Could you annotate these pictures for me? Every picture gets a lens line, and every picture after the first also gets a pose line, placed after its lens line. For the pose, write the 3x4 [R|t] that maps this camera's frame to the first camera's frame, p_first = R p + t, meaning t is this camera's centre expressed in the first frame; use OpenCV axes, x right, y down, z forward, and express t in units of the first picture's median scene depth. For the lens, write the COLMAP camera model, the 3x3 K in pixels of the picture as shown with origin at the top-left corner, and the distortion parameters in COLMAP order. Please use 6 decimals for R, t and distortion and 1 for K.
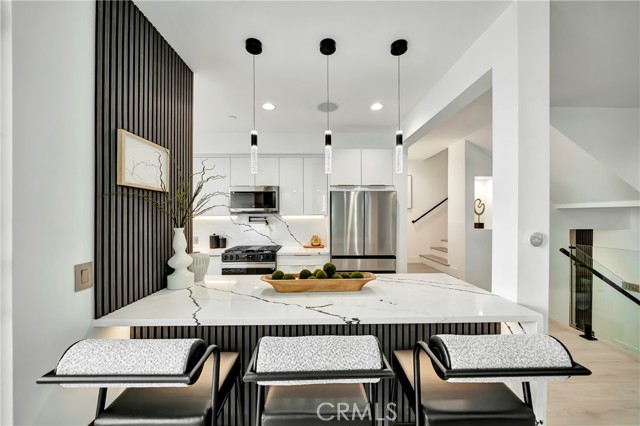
lens RADIAL K [[232.4, 0, 317.8], [0, 232.4, 217.2], [0, 0, 1]] dist [0.000702, 0.000077]
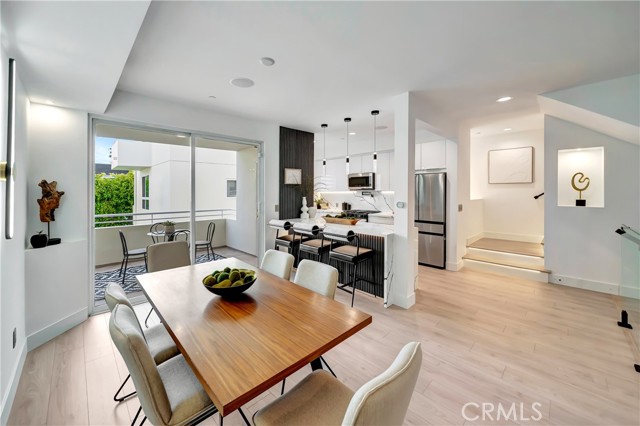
lens RADIAL K [[255.4, 0, 323.3], [0, 255.4, 180.3], [0, 0, 1]] dist [-0.009550, -0.000033]
pose [[0.718739, -0.021798, -0.694938, 1.635361], [-0.003083, 0.999399, -0.034536, -0.046237], [0.695273, 0.026965, 0.718240, -1.001641]]
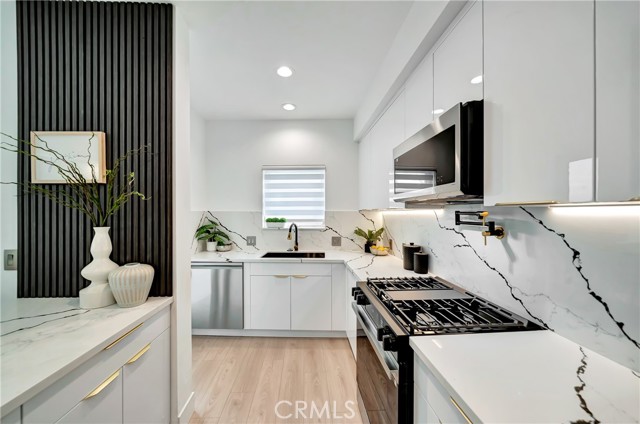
lens RADIAL K [[232.4, 0, 317.8], [0, 232.4, 216.2], [0, 0, 1]] dist [0.000702, 0.000077]
pose [[0.036686, 0.020496, -0.999117, 0.204197], [0.000431, 0.999789, 0.020525, -0.005824], [0.999327, -0.001184, 0.036670, 1.664550]]
